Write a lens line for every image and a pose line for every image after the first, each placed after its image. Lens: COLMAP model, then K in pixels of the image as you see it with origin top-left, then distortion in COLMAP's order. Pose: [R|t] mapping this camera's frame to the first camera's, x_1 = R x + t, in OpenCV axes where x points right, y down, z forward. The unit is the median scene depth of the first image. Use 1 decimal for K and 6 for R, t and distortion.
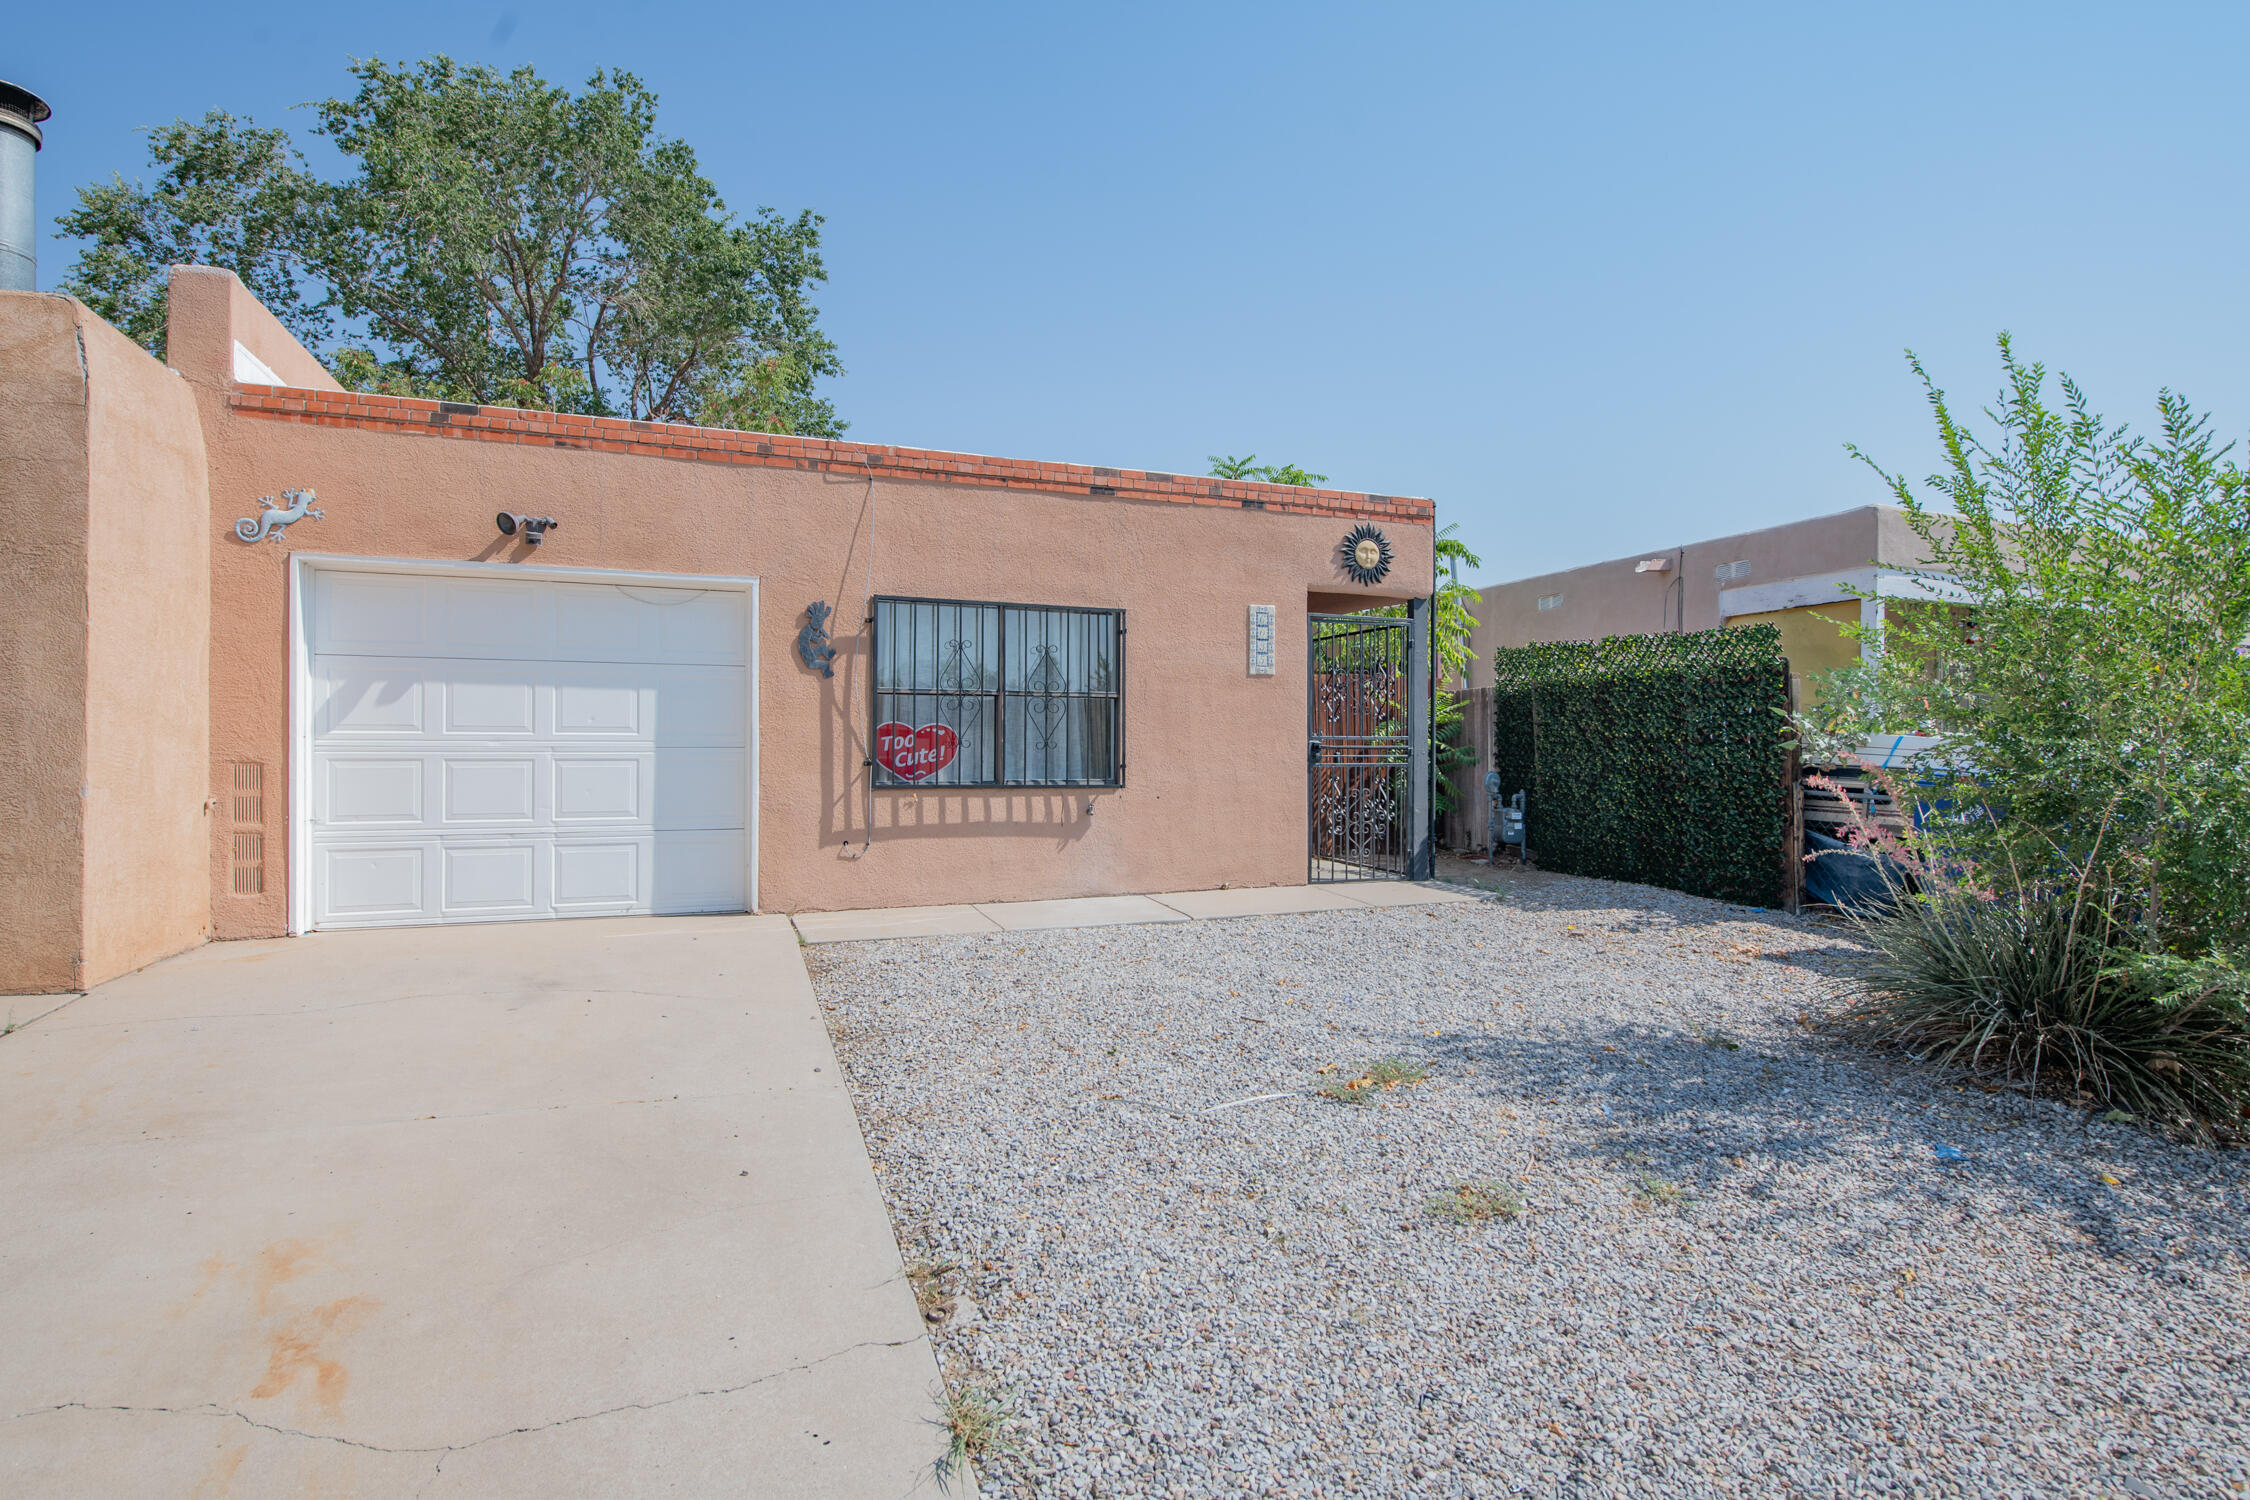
lens RADIAL K [[1123.6, 0, 1125.0], [0, 1123.6, 750.0], [0, 0, 1]] dist [-0.004204, -0.000372]
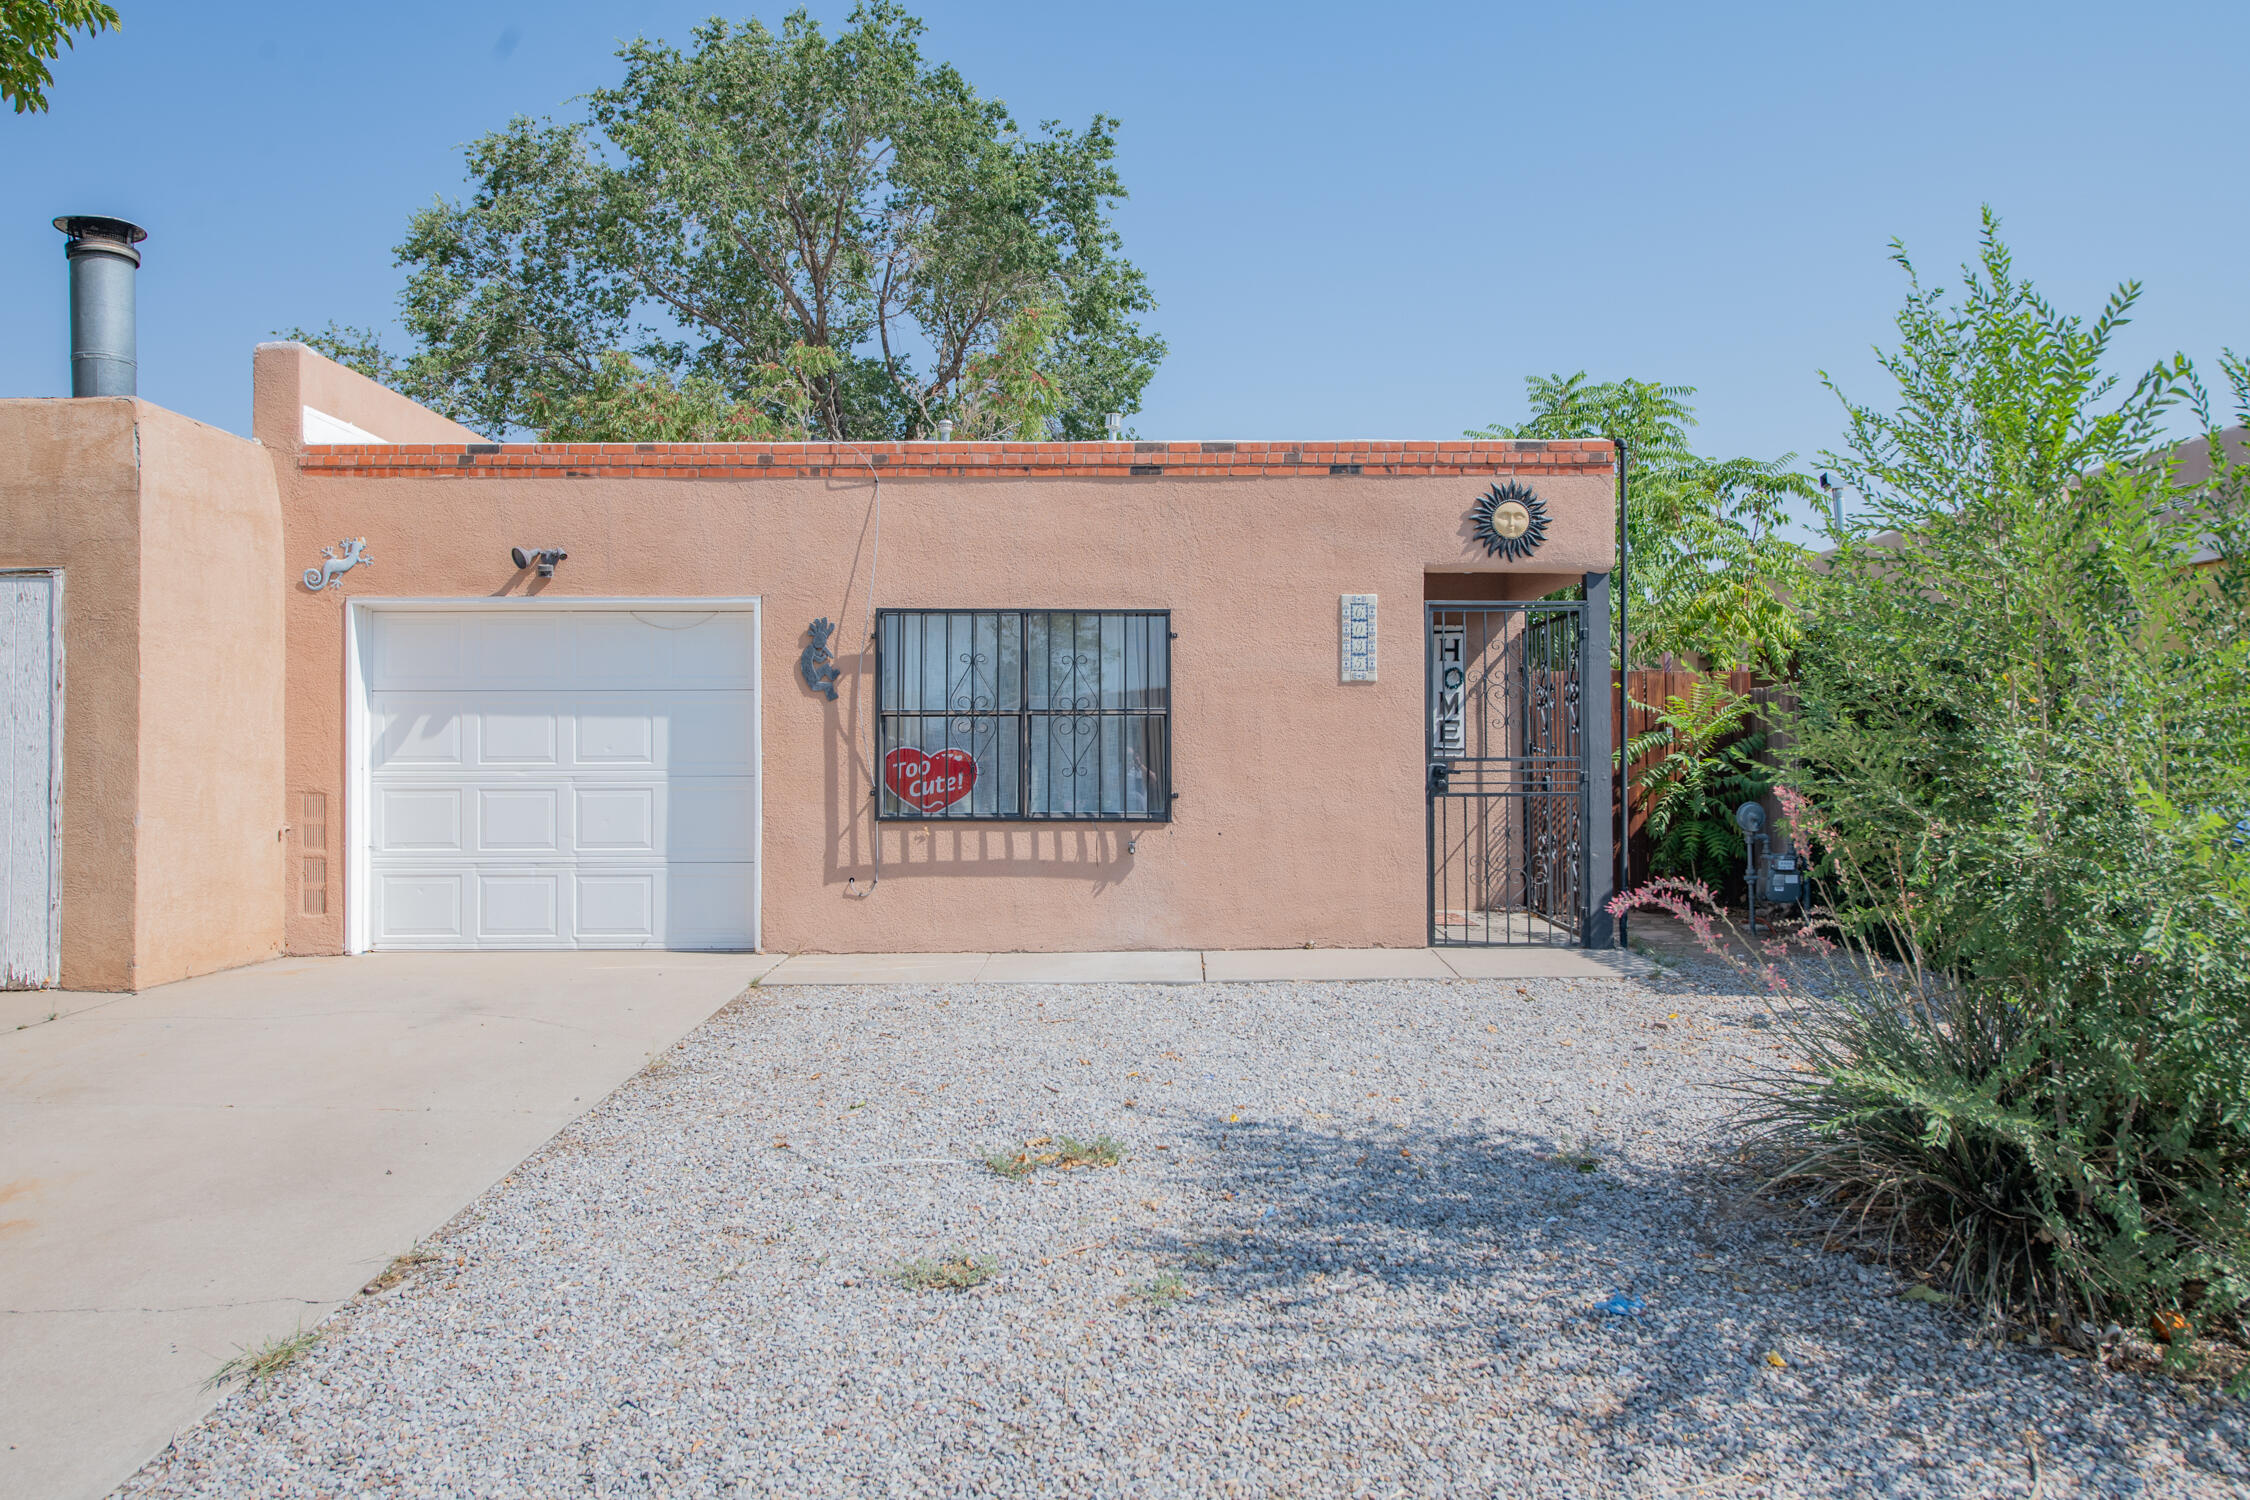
lens RADIAL K [[1495.4, 0, 1125.0], [0, 1495.4, 750.0], [0, 0, 1]] dist [0.006897, 0.003578]
pose [[0.930771, -0.007975, -0.365516, 0.406457], [0.005325, 0.999952, -0.008257, -0.012057], [0.365564, 0.005739, 0.930768, -0.056143]]
